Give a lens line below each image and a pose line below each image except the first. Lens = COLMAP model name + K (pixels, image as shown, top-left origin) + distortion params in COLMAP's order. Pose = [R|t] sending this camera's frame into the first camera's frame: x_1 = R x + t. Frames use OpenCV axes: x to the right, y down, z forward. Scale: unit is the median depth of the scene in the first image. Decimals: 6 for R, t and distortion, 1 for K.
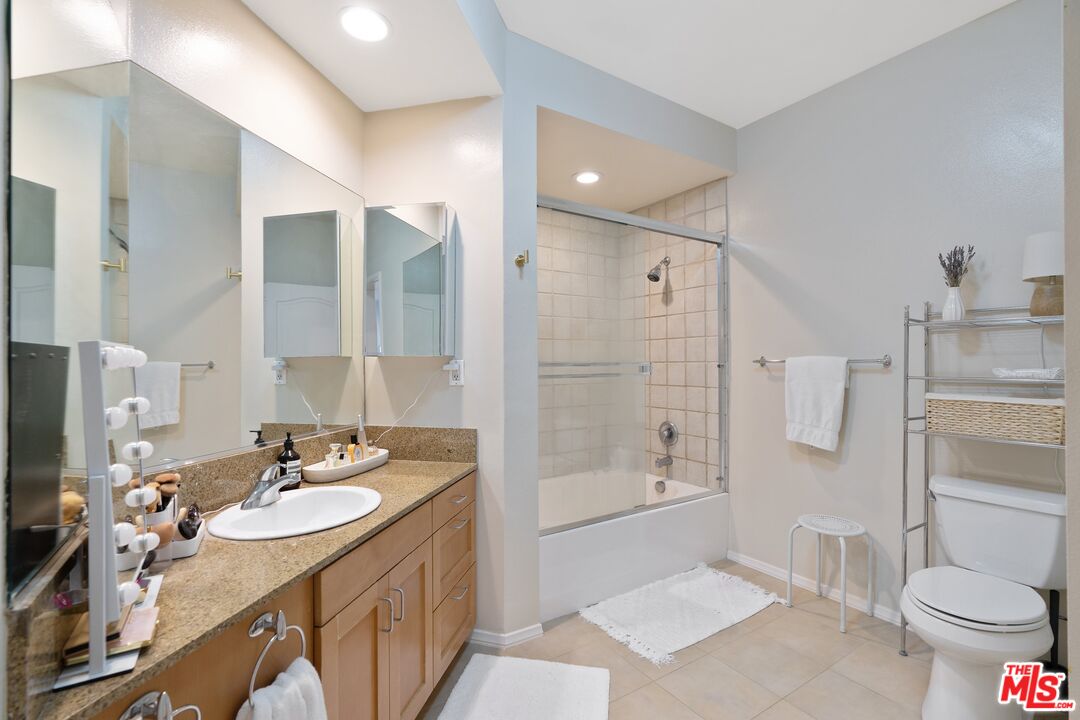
lens RADIAL K [[491.8, 0, 531.5], [0, 491.8, 365.6], [0, 0, 1]] dist [-0.002278, 0.000935]
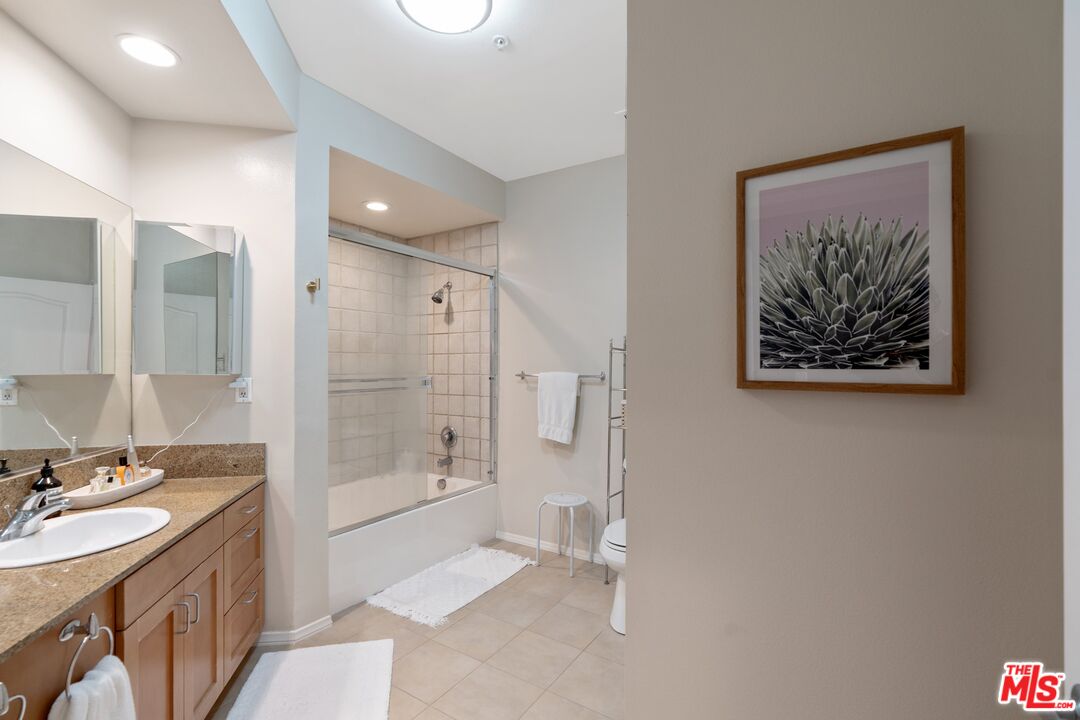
lens RADIAL K [[498.4, 0, 544.0], [0, 498.4, 365.8], [0, 0, 1]] dist [-0.005269, 0.000395]
pose [[0.904902, 0.006859, 0.425564, -0.025873], [-0.005289, 0.999974, -0.004870, -0.035220], [-0.425587, 0.002156, 0.904915, -0.223233]]
